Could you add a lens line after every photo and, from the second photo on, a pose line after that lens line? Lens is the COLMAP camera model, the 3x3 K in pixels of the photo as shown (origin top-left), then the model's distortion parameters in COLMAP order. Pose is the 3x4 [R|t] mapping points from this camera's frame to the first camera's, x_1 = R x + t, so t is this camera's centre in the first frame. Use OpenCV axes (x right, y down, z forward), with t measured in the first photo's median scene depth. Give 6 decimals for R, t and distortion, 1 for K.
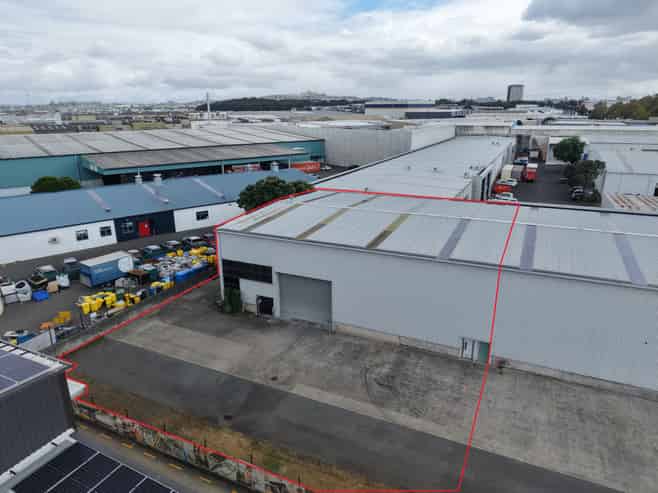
lens RADIAL K [[438.9, 0, 331.8], [0, 438.9, 242.4], [0, 0, 1]] dist [0.016511, -0.015571]
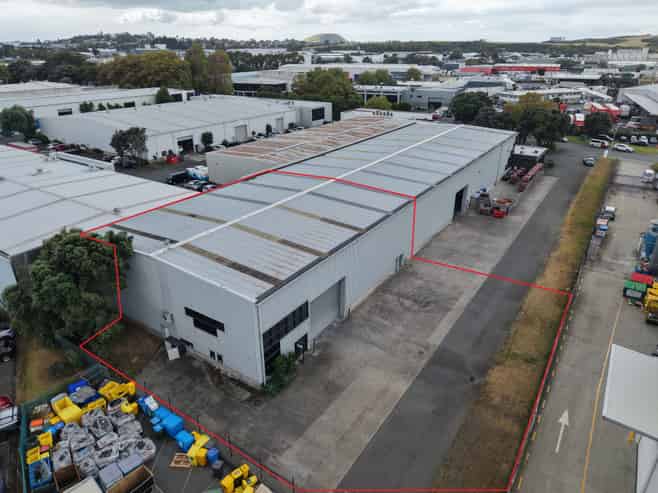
lens RADIAL K [[438.9, 0, 327.8], [0, 438.9, 251.4], [0, 0, 1]] dist [0.016511, -0.015571]
pose [[0.148105, -0.410972, 0.899537, -0.679737], [0.290415, 0.887540, 0.357675, -0.259768], [-0.945370, 0.208265, 0.250801, 0.536174]]
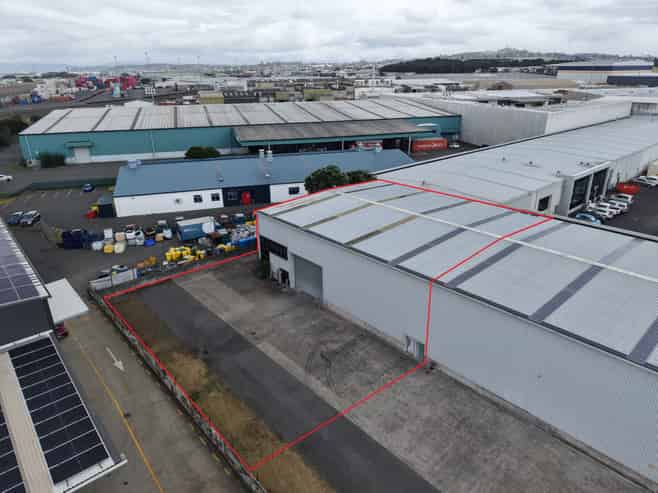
lens RADIAL K [[438.9, 0, 332.8], [0, 438.9, 246.6], [0, 0, 1]] dist [0.016511, -0.015571]
pose [[0.921091, 0.144912, -0.361375, 0.320483], [-0.110973, 0.987369, 0.113084, -0.074798], [0.373198, -0.064057, 0.925538, -0.068482]]
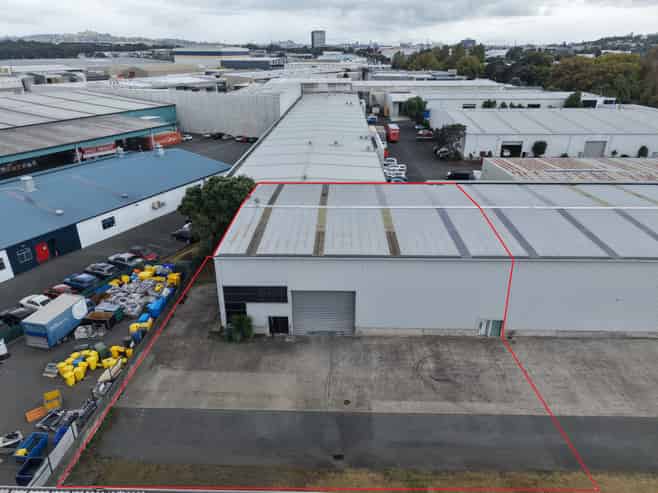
lens RADIAL K [[438.9, 0, 329.8], [0, 438.9, 243.3], [0, 0, 1]] dist [0.016511, -0.015571]
pose [[0.915411, -0.157809, 0.370296, -0.294449], [0.114193, 0.983962, 0.137039, -0.118692], [-0.385983, -0.083162, 0.918750, 0.068200]]
